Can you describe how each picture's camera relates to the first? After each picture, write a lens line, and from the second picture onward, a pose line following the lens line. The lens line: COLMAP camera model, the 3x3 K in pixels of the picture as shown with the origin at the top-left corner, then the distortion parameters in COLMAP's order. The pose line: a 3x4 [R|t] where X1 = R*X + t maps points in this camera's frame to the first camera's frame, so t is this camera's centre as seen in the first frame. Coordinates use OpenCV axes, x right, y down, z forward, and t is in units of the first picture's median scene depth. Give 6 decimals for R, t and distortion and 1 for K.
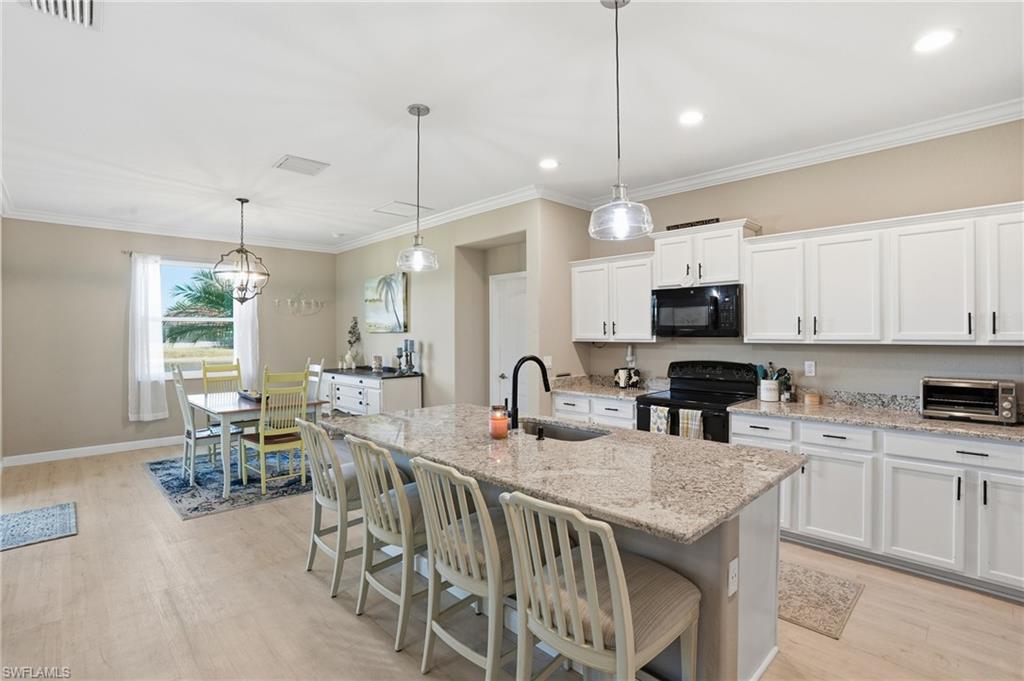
lens RADIAL K [[481.3, 0, 511.1], [0, 481.3, 330.7], [0, 0, 1]] dist [-0.054631, 0.009538]
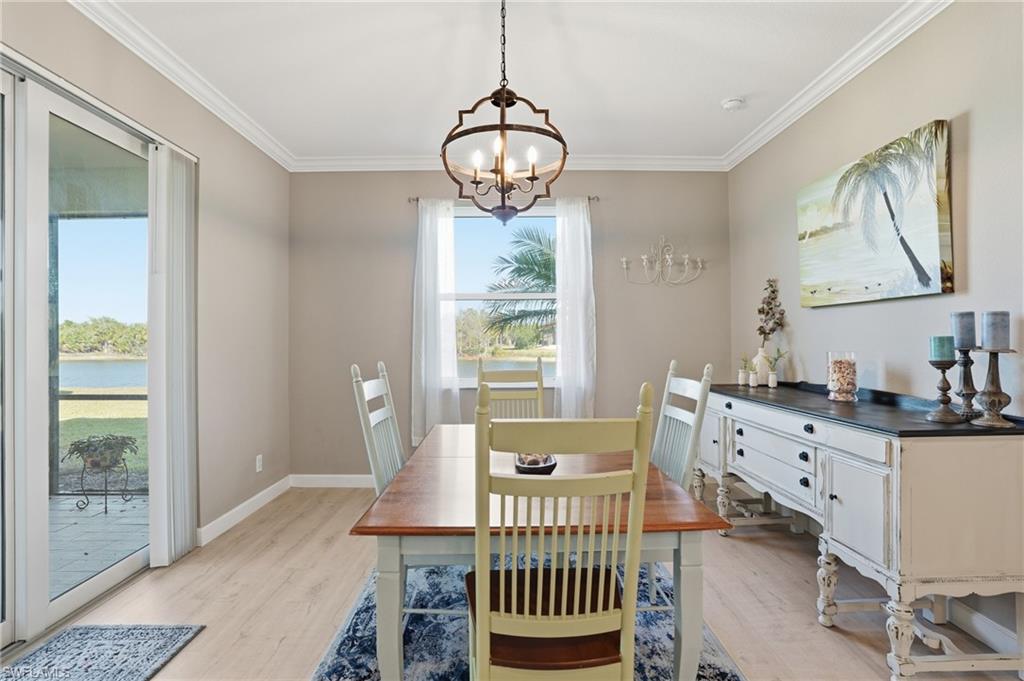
lens RADIAL K [[481.3, 0, 509.0], [0, 481.3, 336.3], [0, 0, 1]] dist [-0.054631, 0.009538]
pose [[0.721347, -0.003036, -0.692567, -0.229708], [0.005913, 0.999981, 0.001774, 0.032708], [0.692548, -0.005375, 0.721352, 0.577633]]
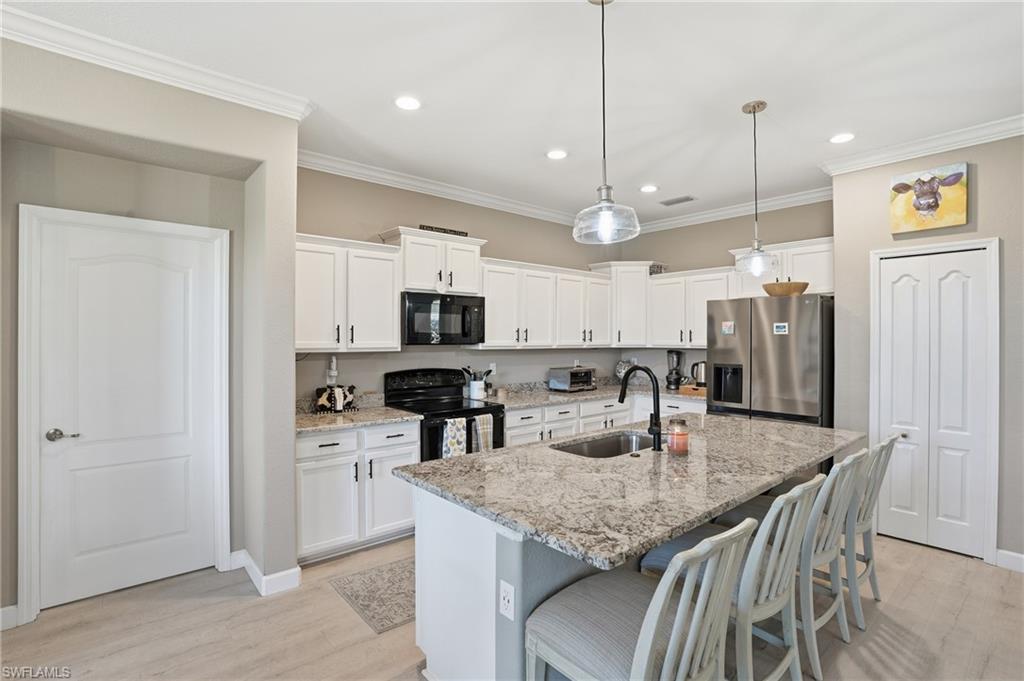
lens RADIAL K [[481.3, 0, 512.8], [0, 481.3, 336.0], [0, 0, 1]] dist [-0.054631, 0.009538]
pose [[0.074597, 0.012259, 0.997138, -0.405373], [-0.006812, 0.999907, -0.011784, 0.004268], [-0.997191, -0.005913, 0.074673, 0.528414]]
